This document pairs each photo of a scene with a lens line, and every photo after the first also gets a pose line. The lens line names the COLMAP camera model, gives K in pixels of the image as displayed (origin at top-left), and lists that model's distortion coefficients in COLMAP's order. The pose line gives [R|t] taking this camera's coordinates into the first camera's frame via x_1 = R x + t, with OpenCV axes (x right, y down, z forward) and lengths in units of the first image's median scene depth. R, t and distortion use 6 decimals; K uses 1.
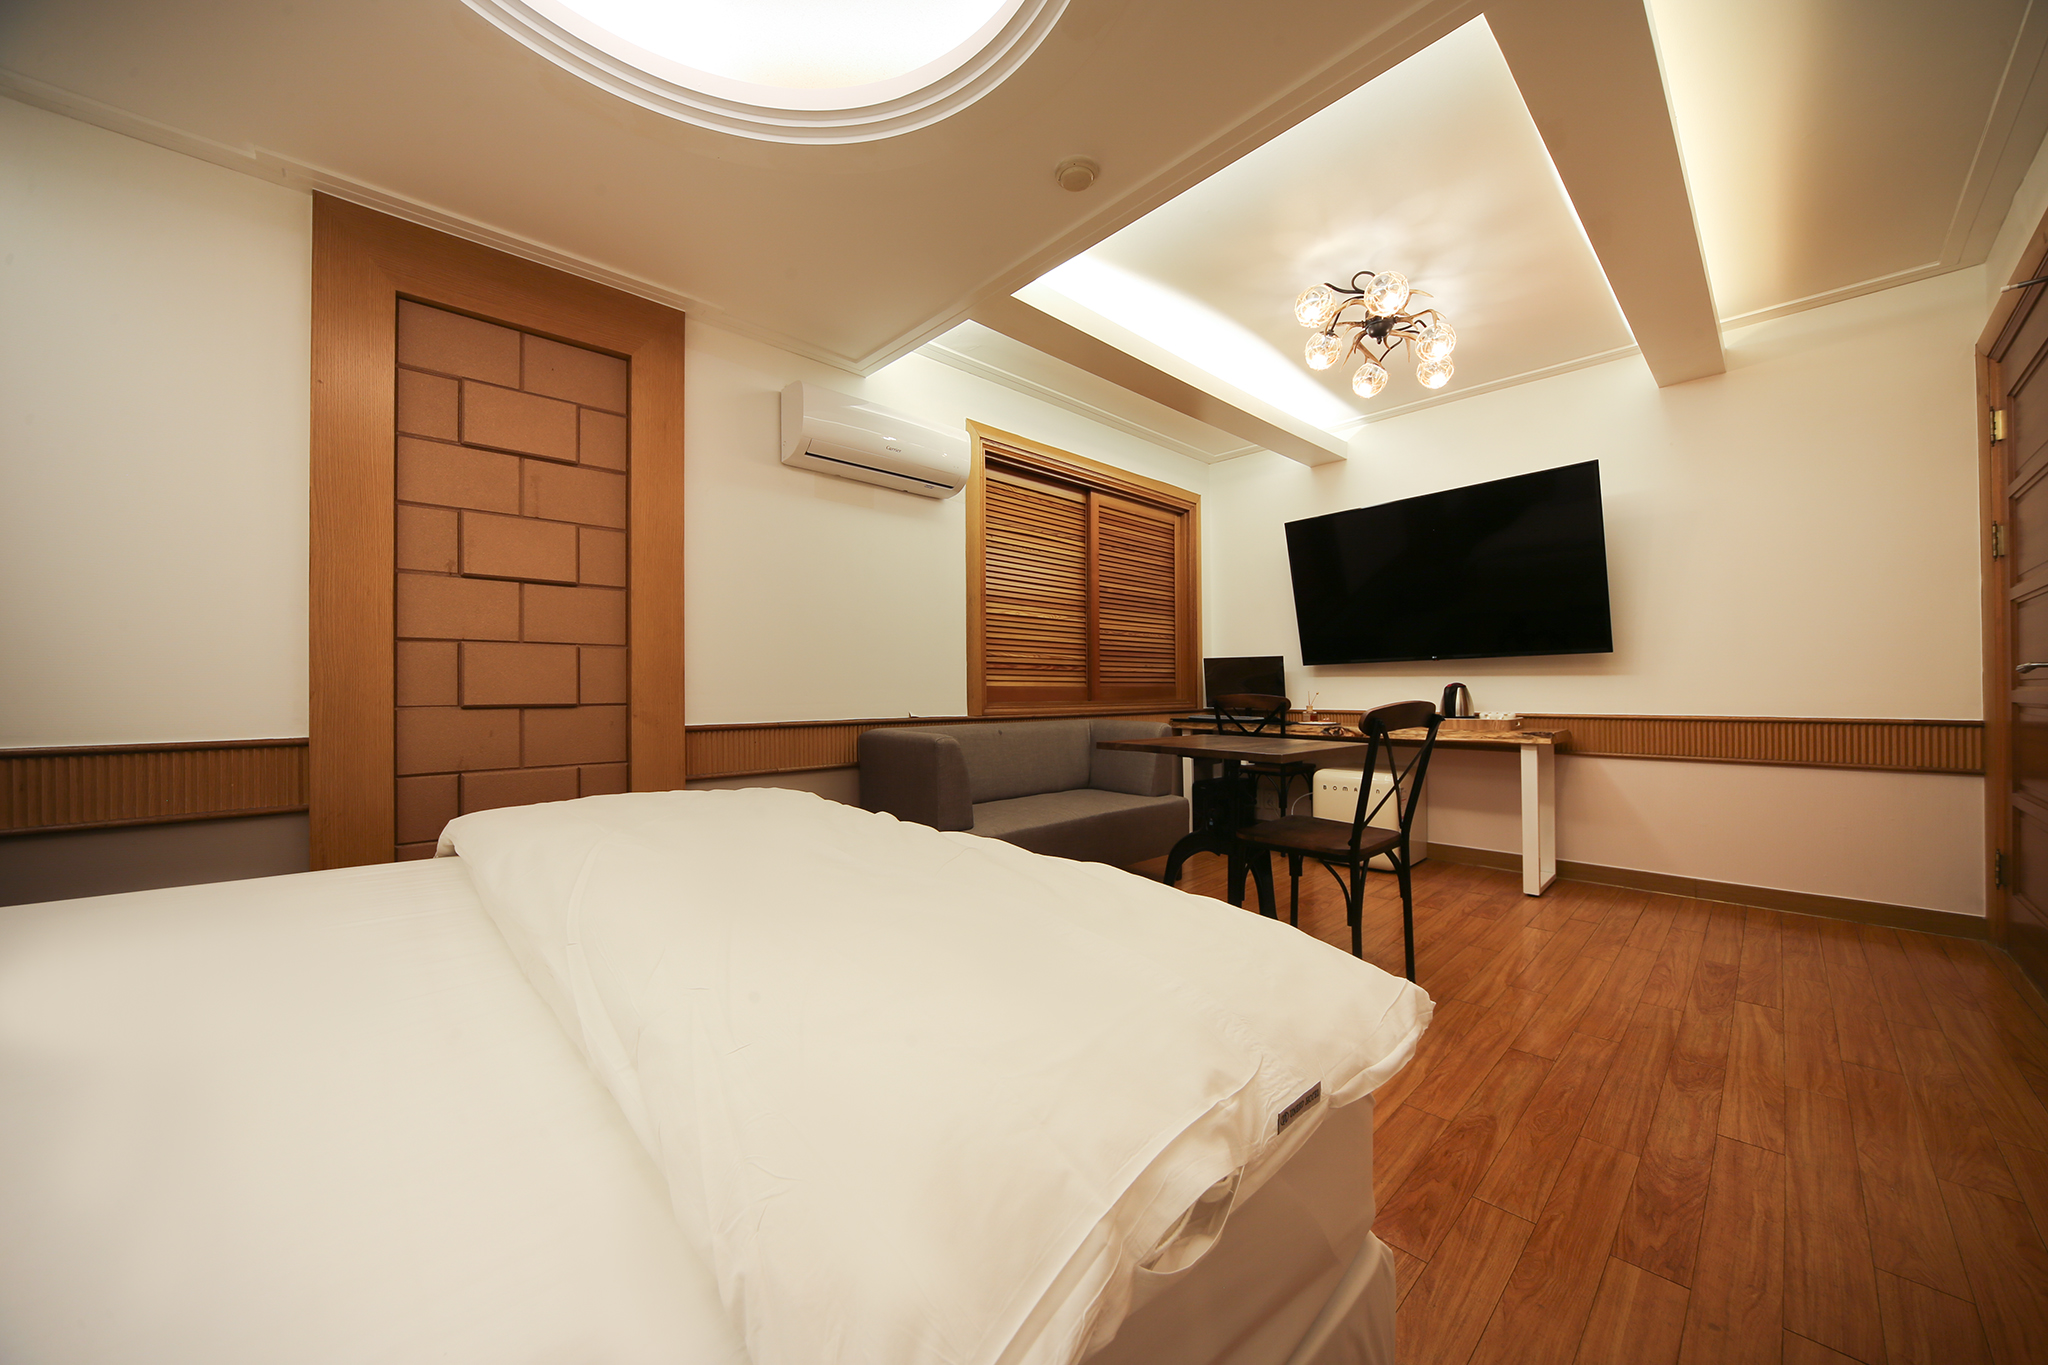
lens RADIAL K [[717.0, 0, 1024.0], [0, 717.0, 682.5], [0, 0, 1]] dist [-0.014562, -0.000246]
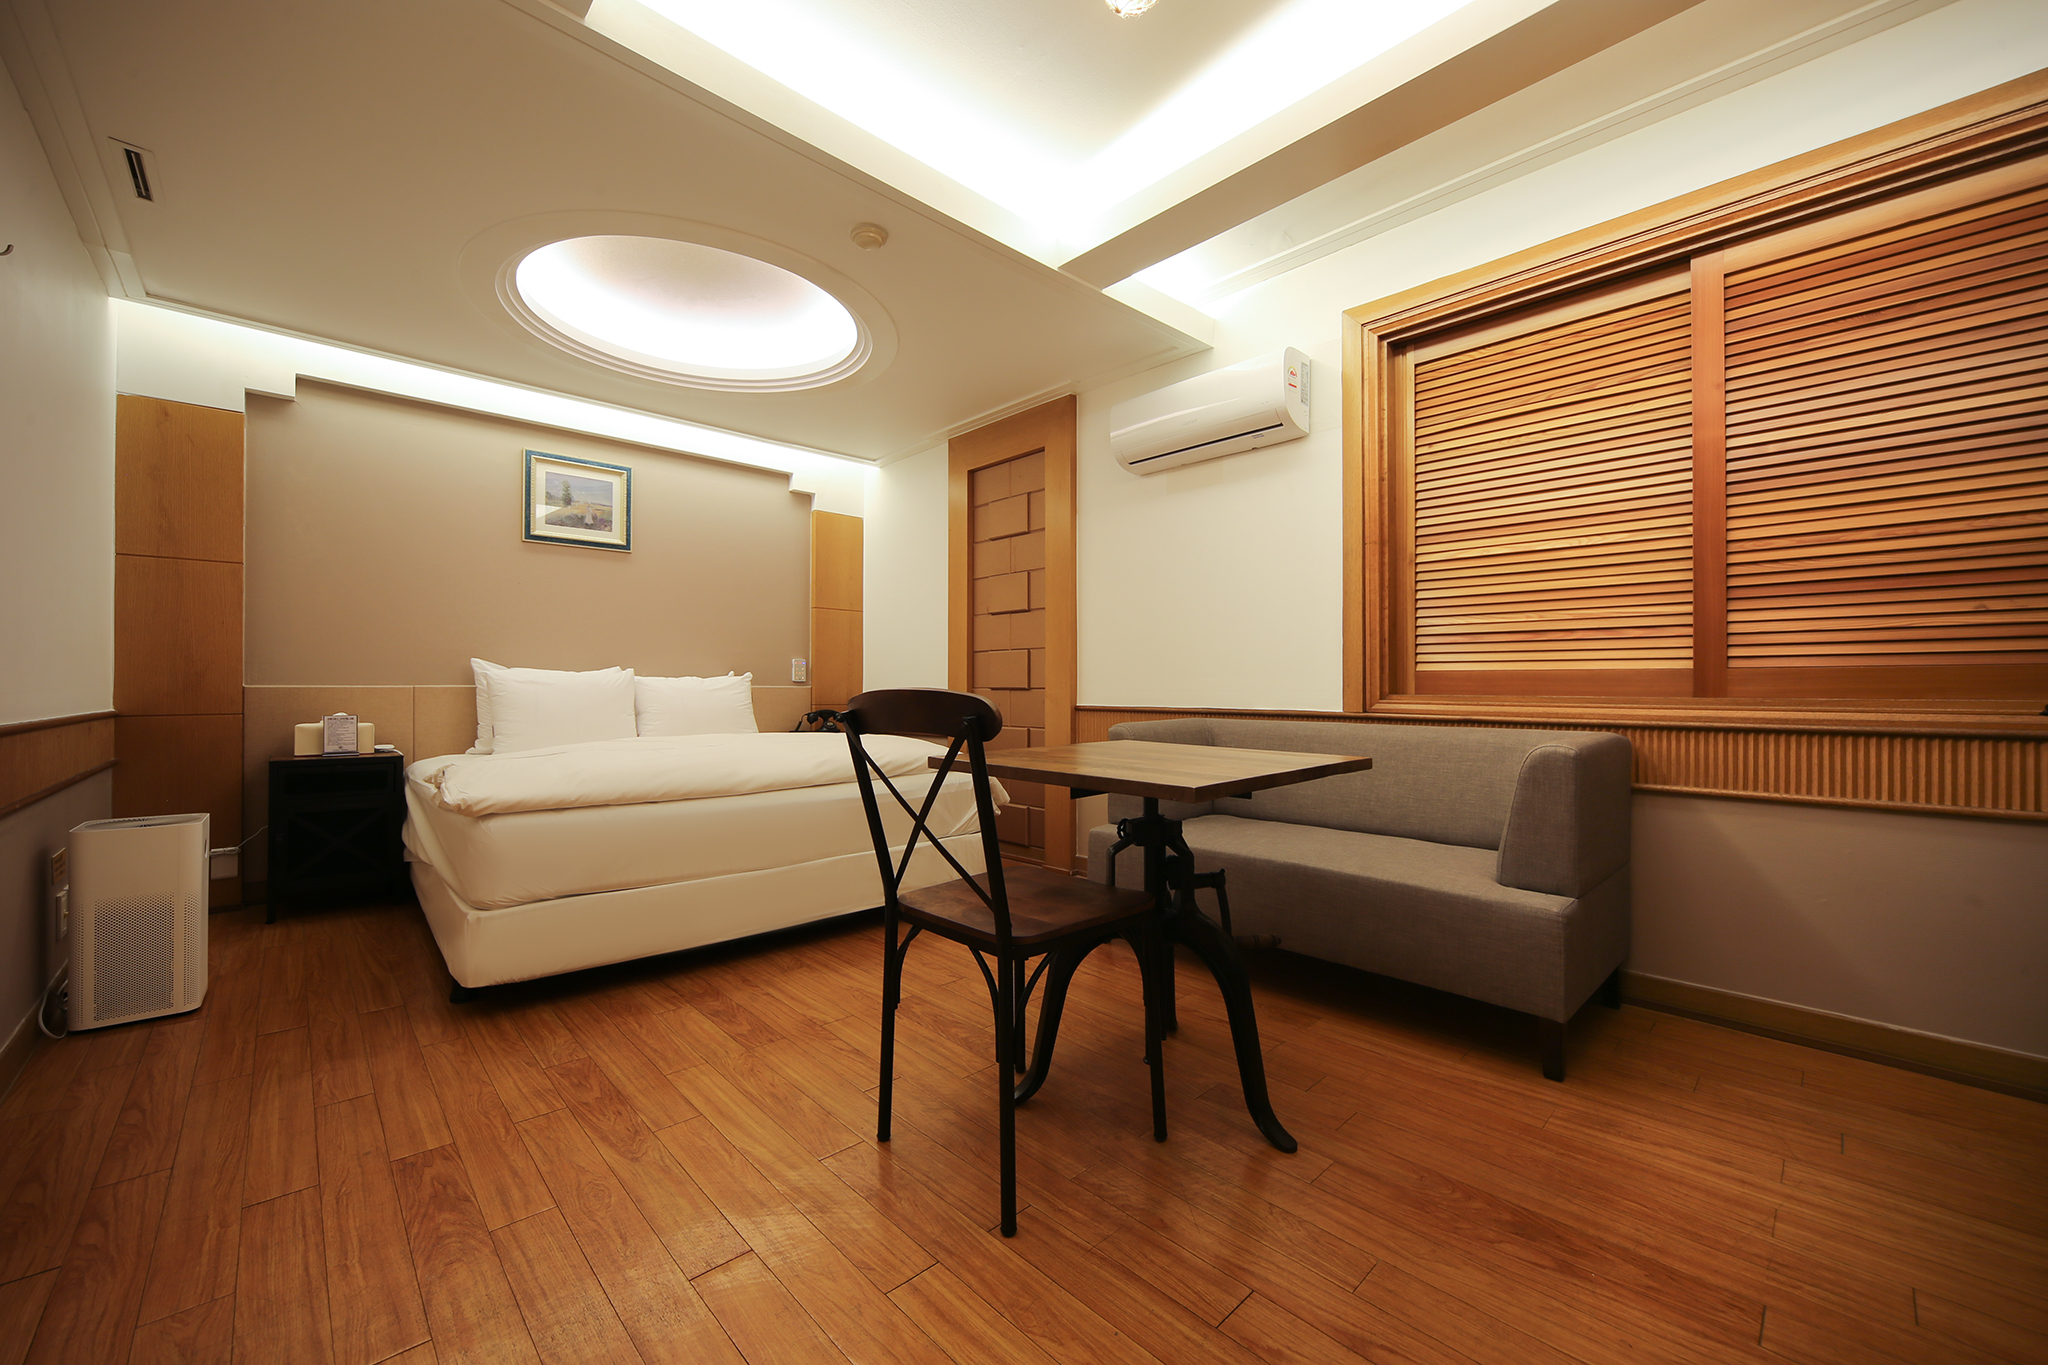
lens RADIAL K [[793.6, 0, 1037.4], [0, 793.6, 678.3], [0, 0, 1]] dist [-0.001429, 0.000301]
pose [[0.017057, 0.001209, -0.999854, 1.925644], [0.016248, 0.999867, 0.001486, 0.015731], [0.999722, -0.016271, 0.017035, 1.730197]]
